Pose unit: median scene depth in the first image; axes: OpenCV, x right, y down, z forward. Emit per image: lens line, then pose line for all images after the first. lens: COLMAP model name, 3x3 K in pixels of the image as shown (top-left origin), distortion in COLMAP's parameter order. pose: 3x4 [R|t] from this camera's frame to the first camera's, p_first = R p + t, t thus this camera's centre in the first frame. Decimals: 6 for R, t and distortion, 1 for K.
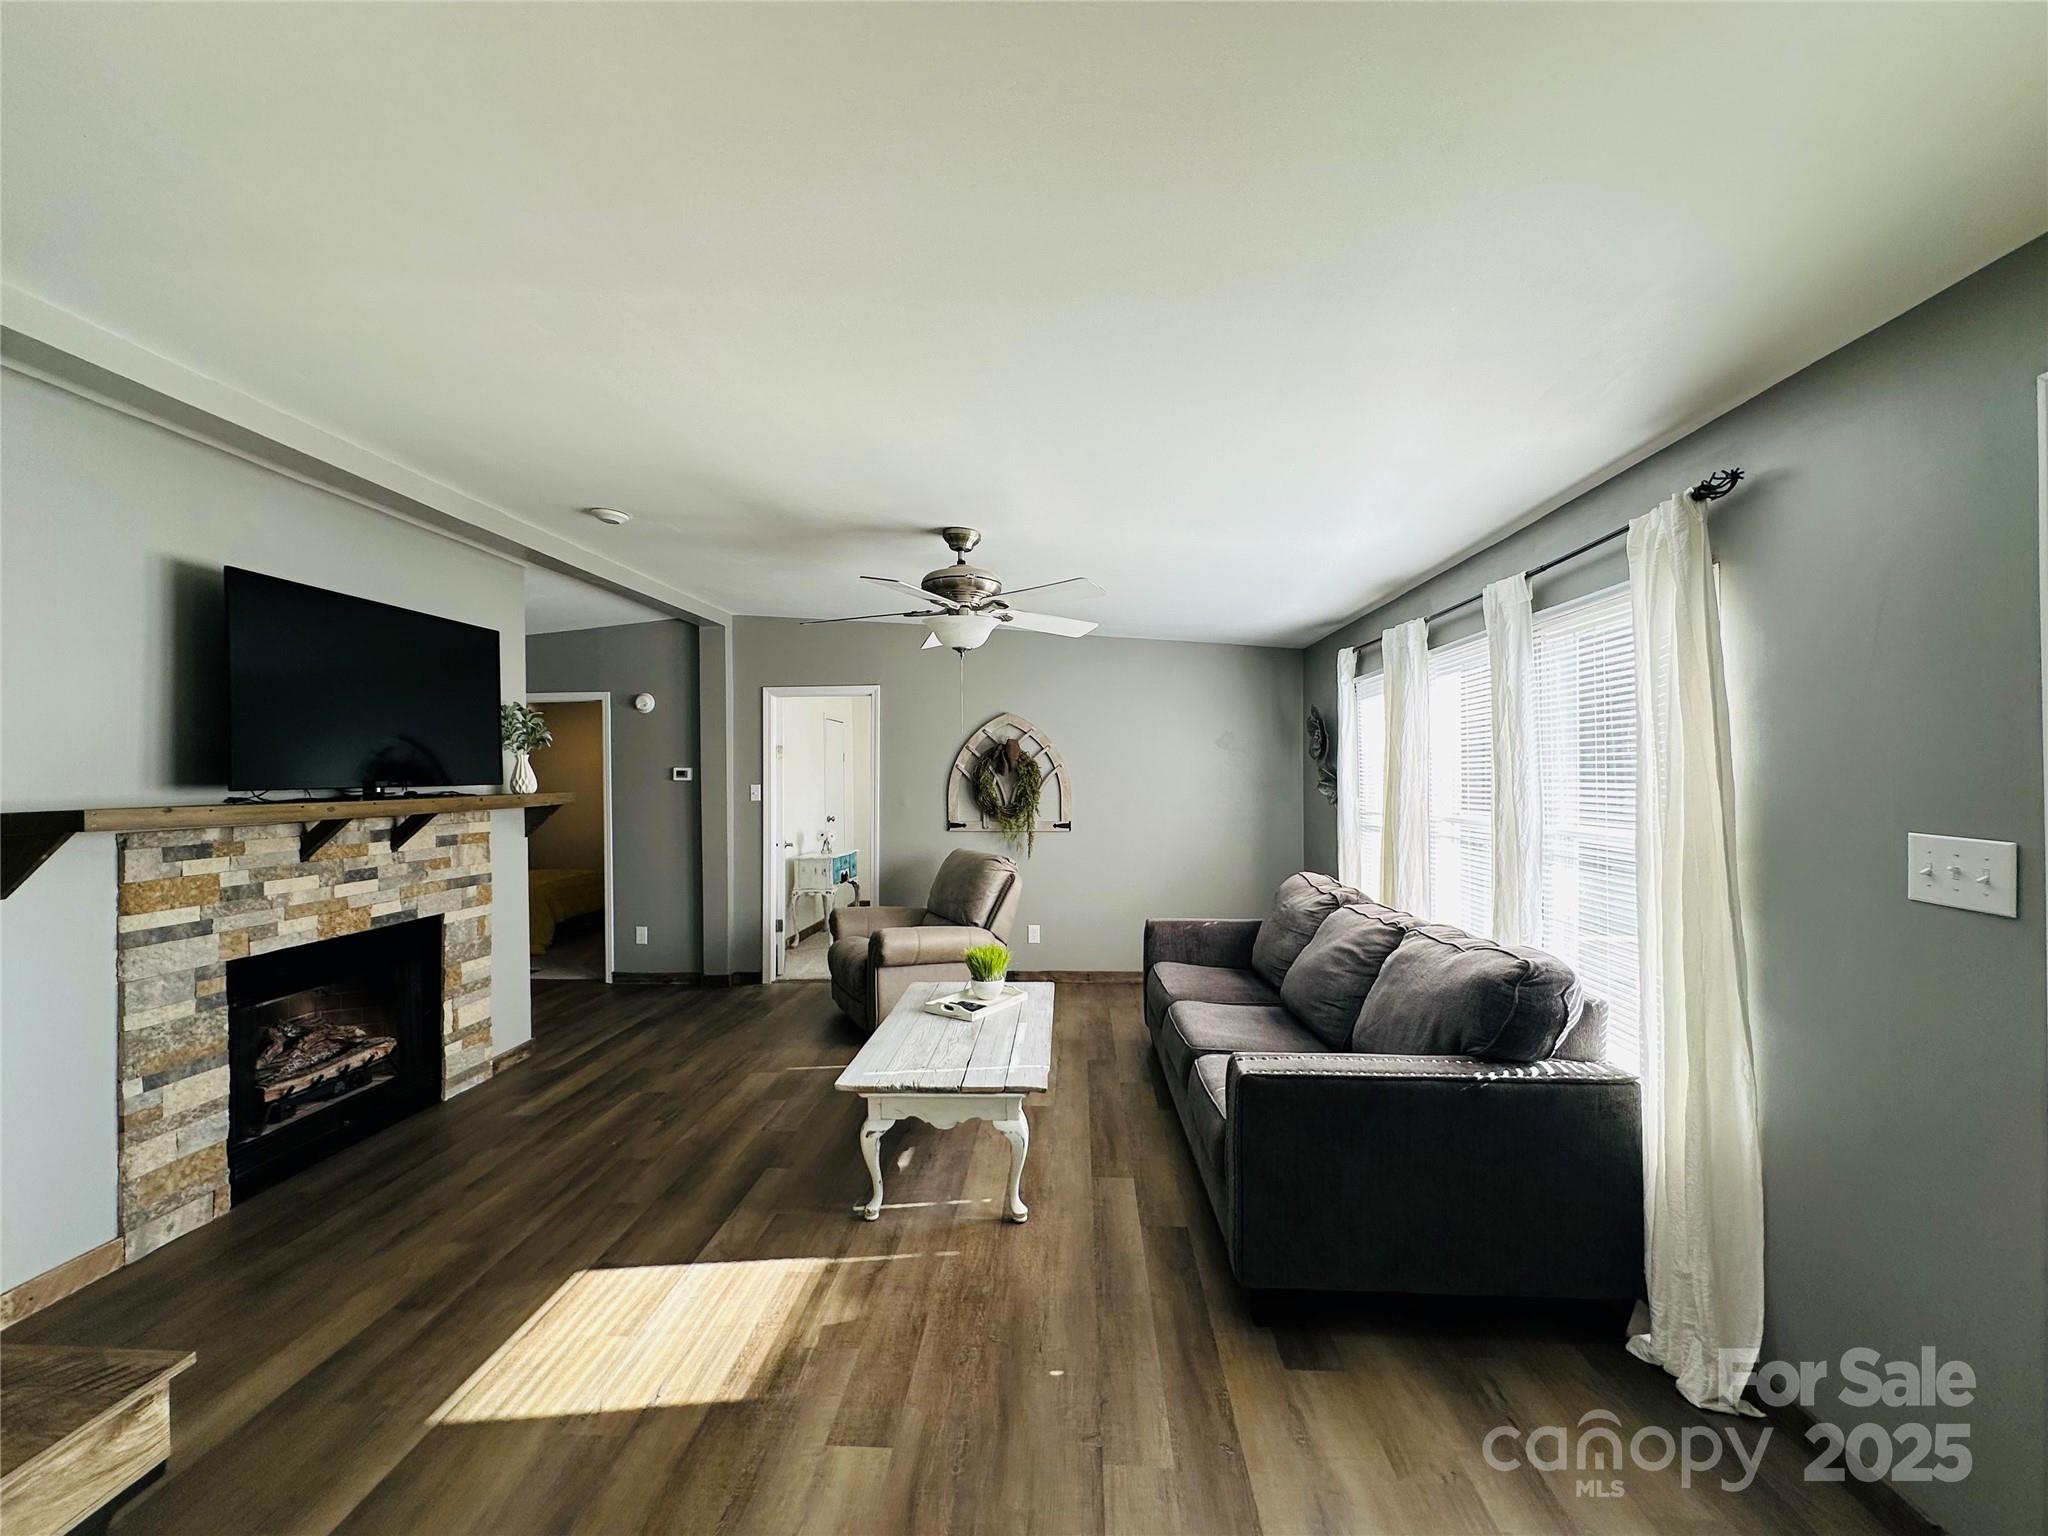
lens RADIAL K [[815.0, 0, 1024.5], [0, 815.0, 767.4], [0, 0, 1]] dist [-0.004833, 0.001193]
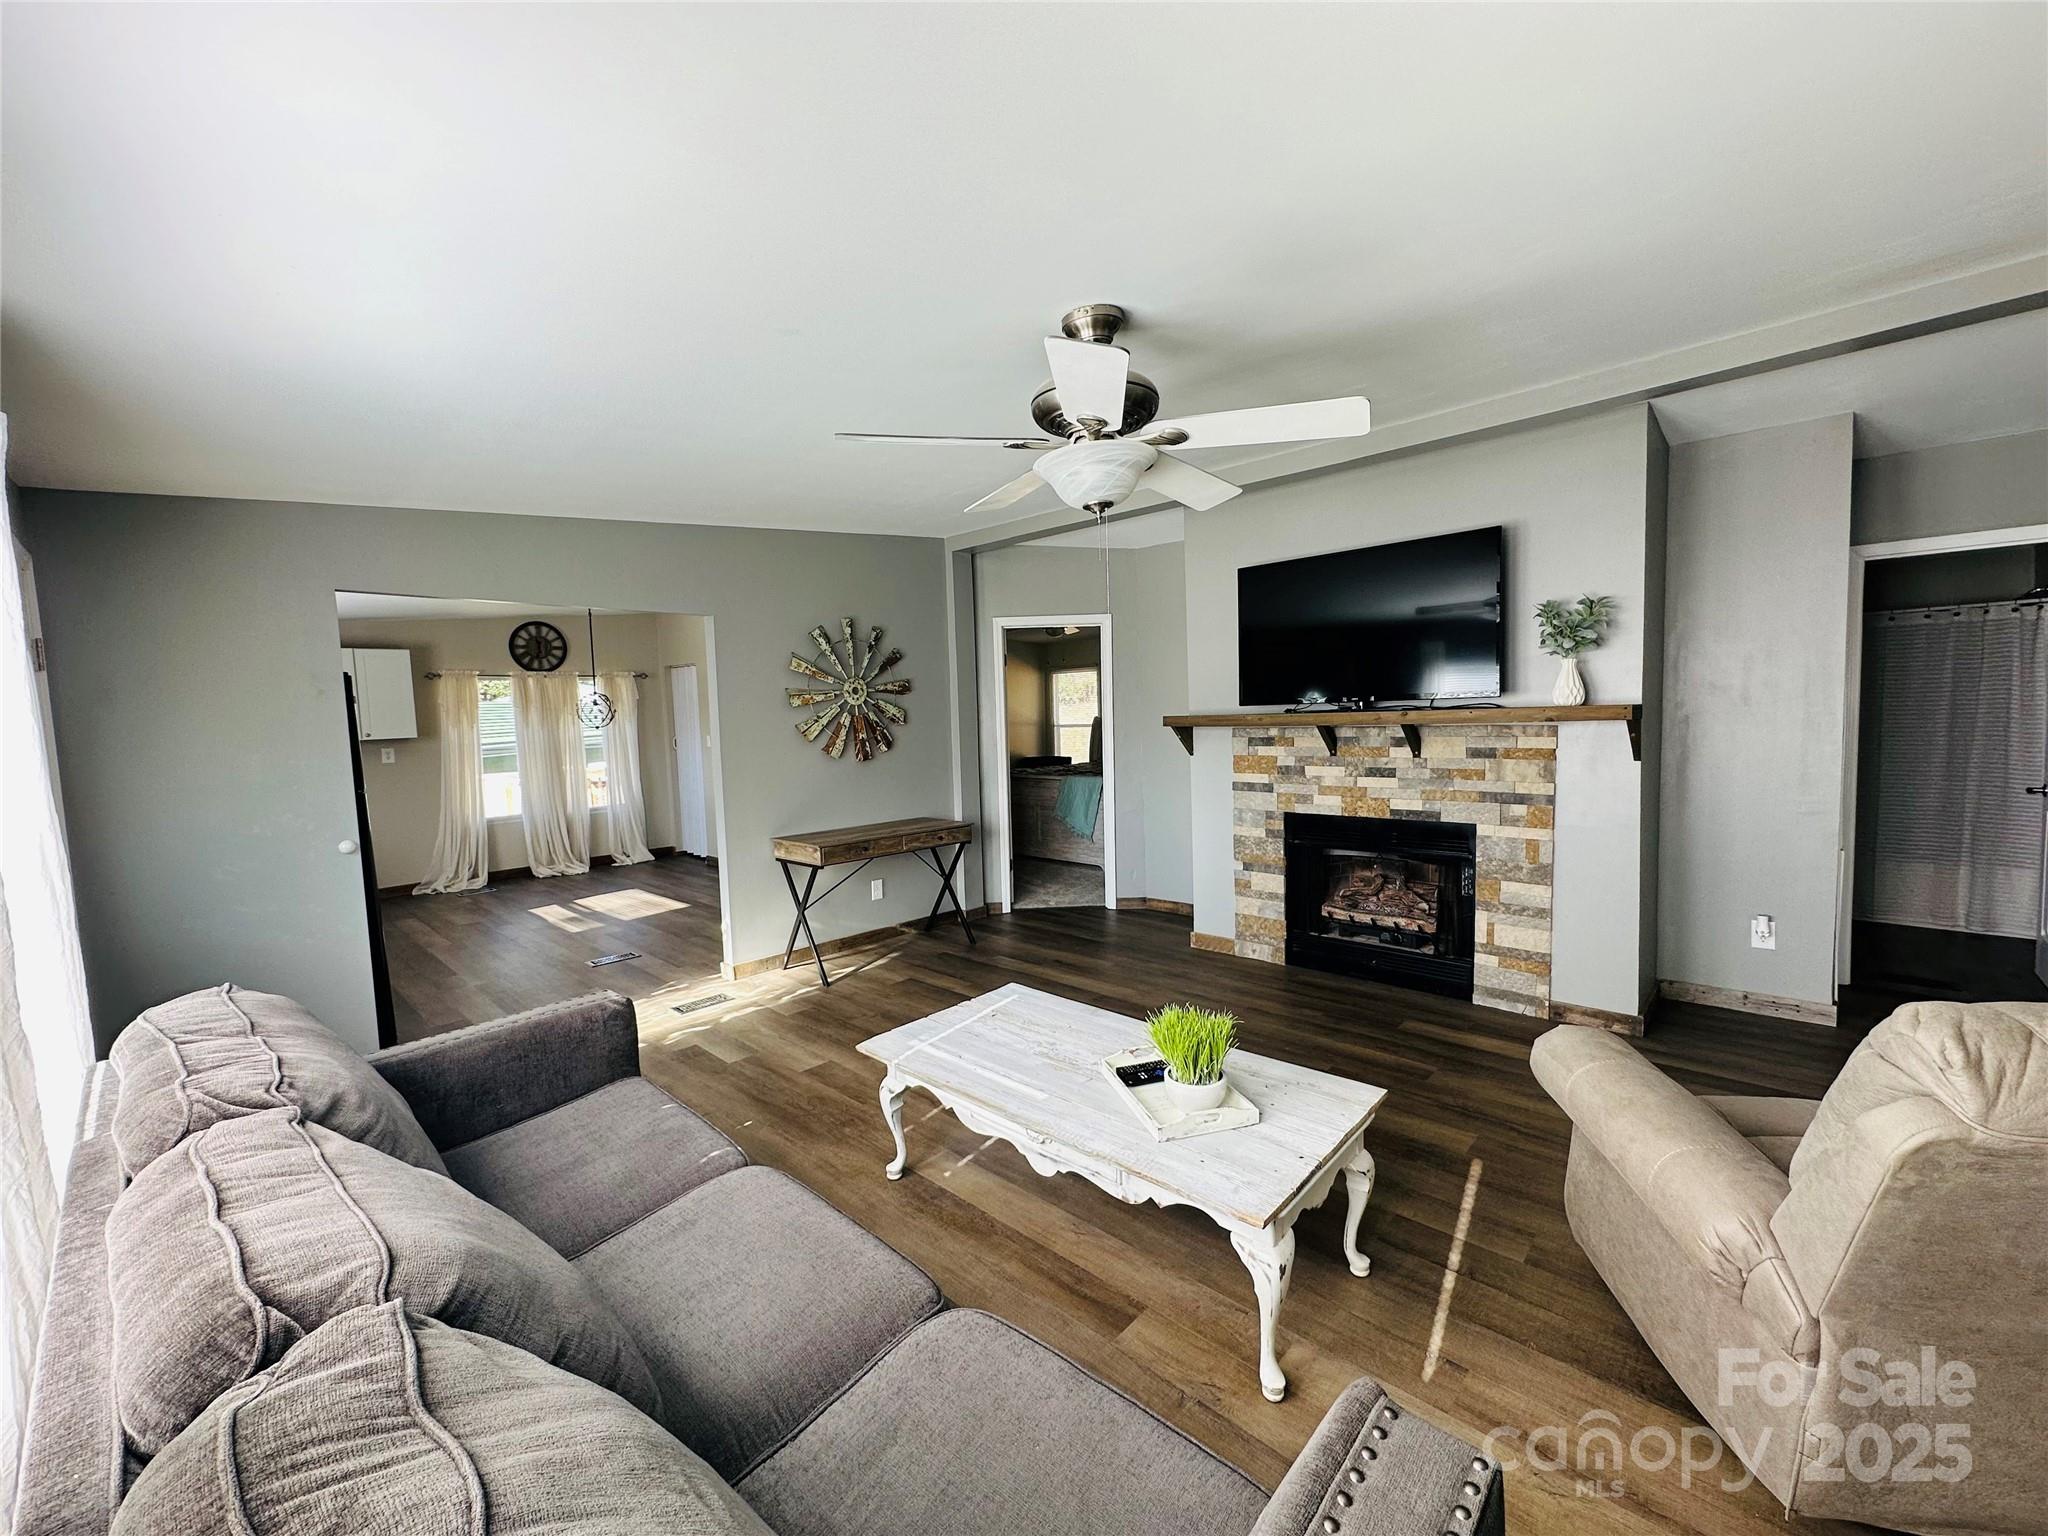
lens RADIAL K [[815.0, 0, 1024.2], [0, 815.0, 766.8], [0, 0, 1]] dist [-0.004833, 0.001193]
pose [[-0.642435, 0.086647, -0.761426, 0.481415], [0.048877, 0.996197, 0.072124, 0.009228], [0.764780, 0.009119, -0.644227, 1.422342]]
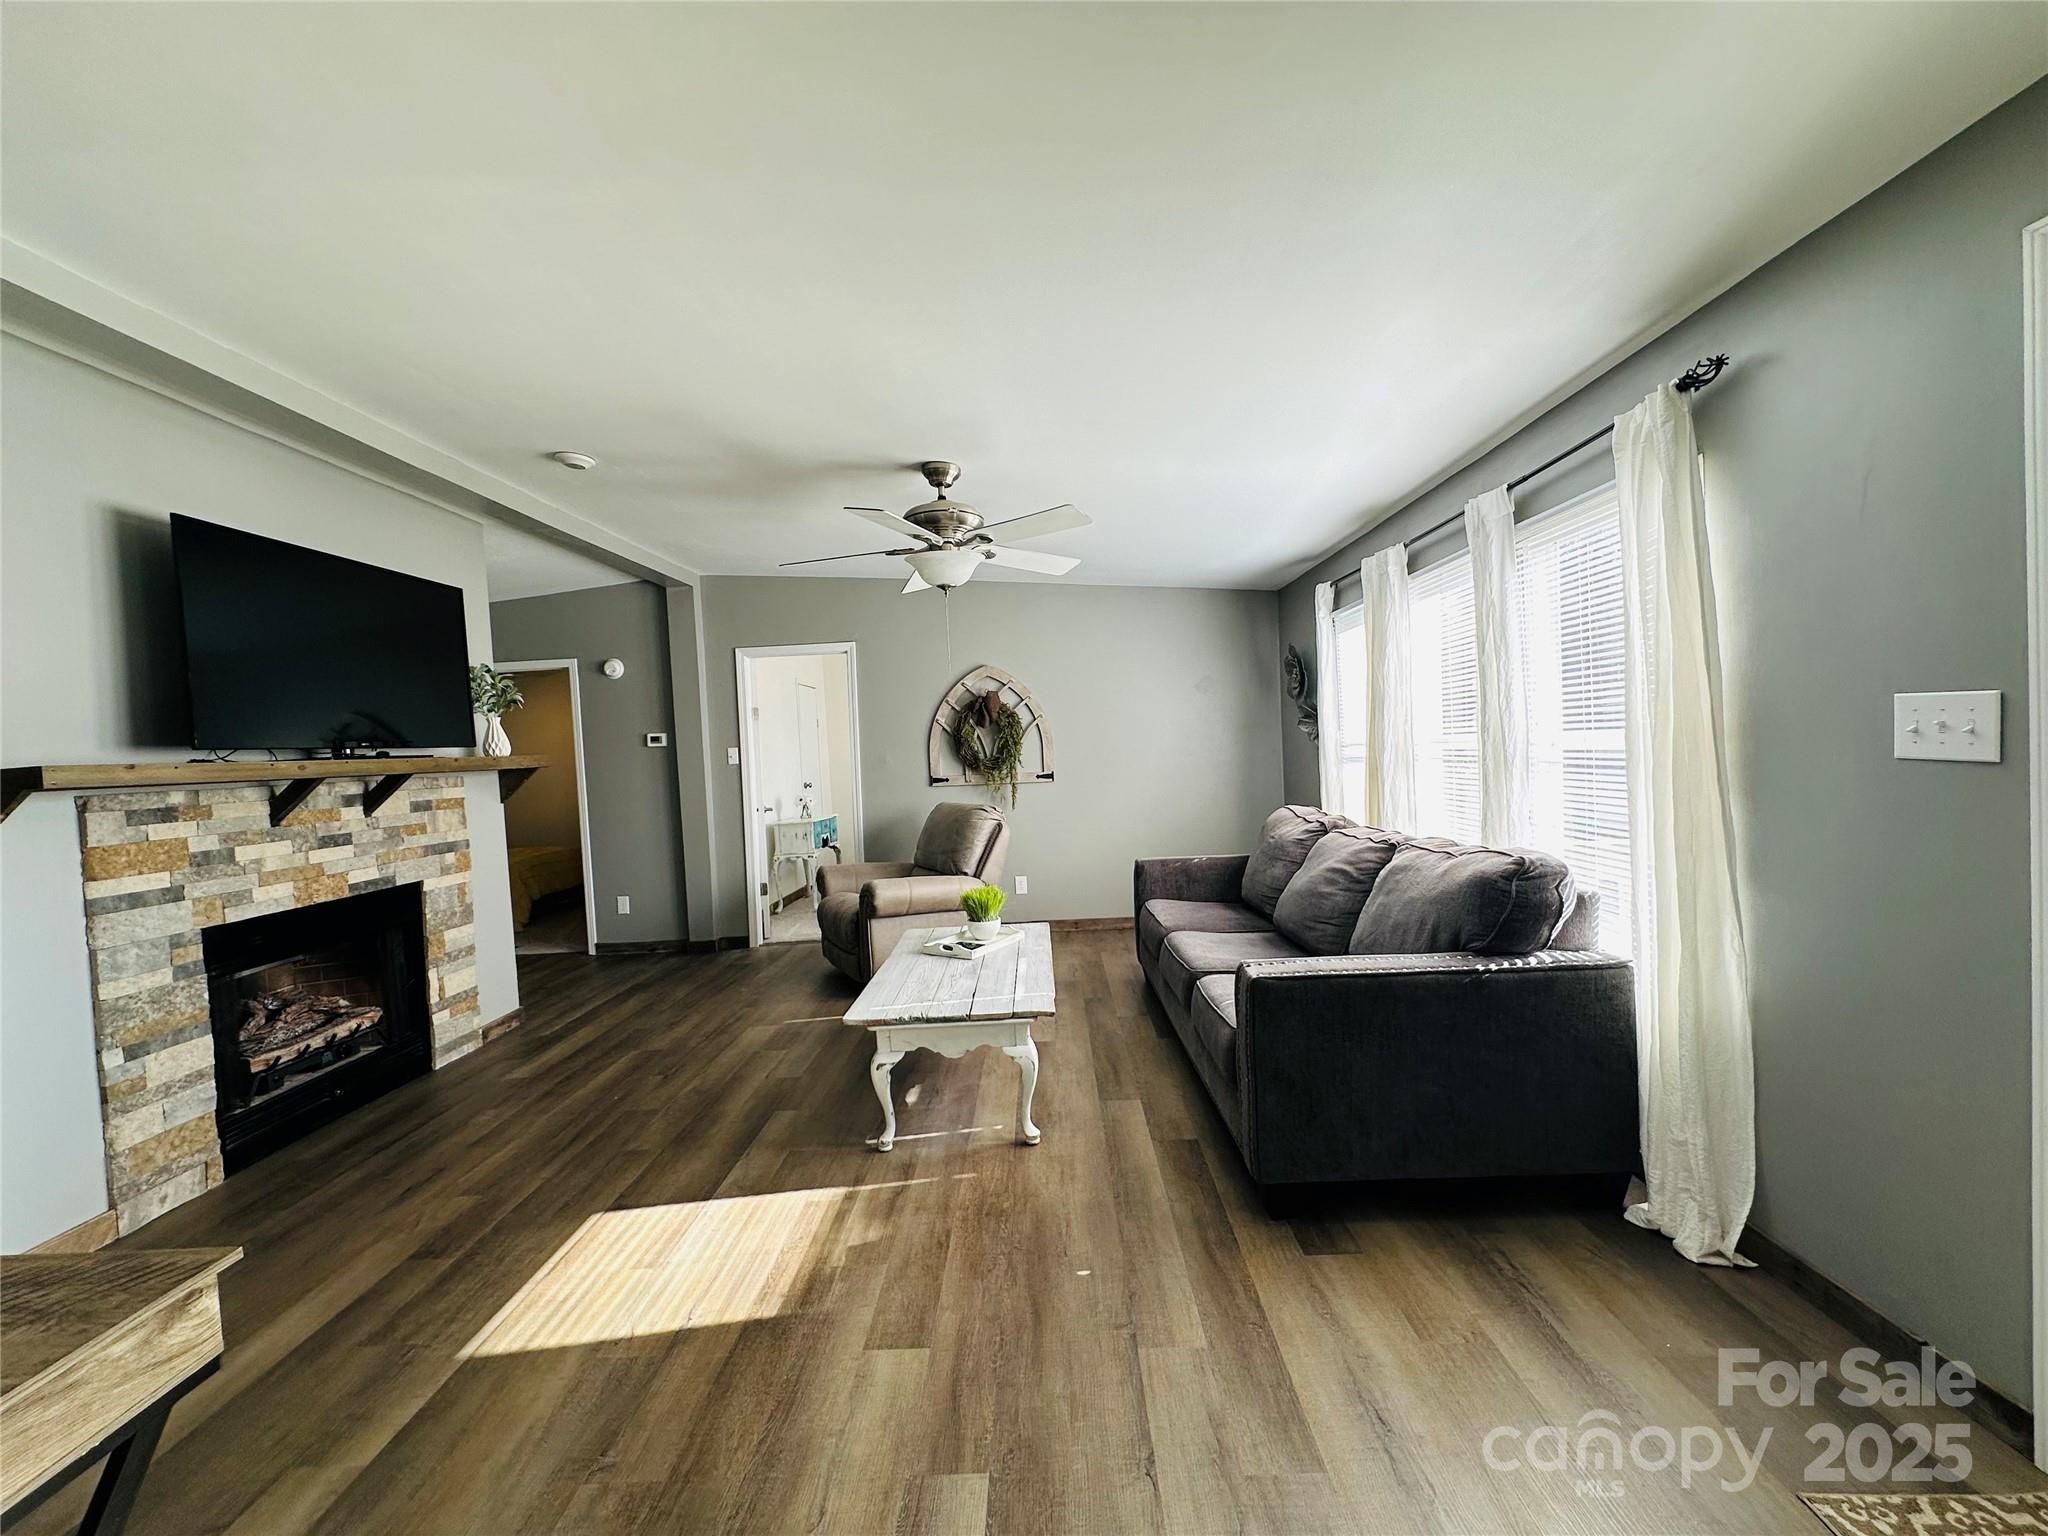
lens RADIAL K [[815.0, 0, 1024.1], [0, 815.0, 767.3], [0, 0, 1]] dist [-0.004833, 0.001193]
pose [[0.998490, -0.039907, 0.037740, -0.029692], [0.038626, 0.998672, 0.034092, 0.045127], [-0.039050, -0.032582, 0.998706, 0.002809]]
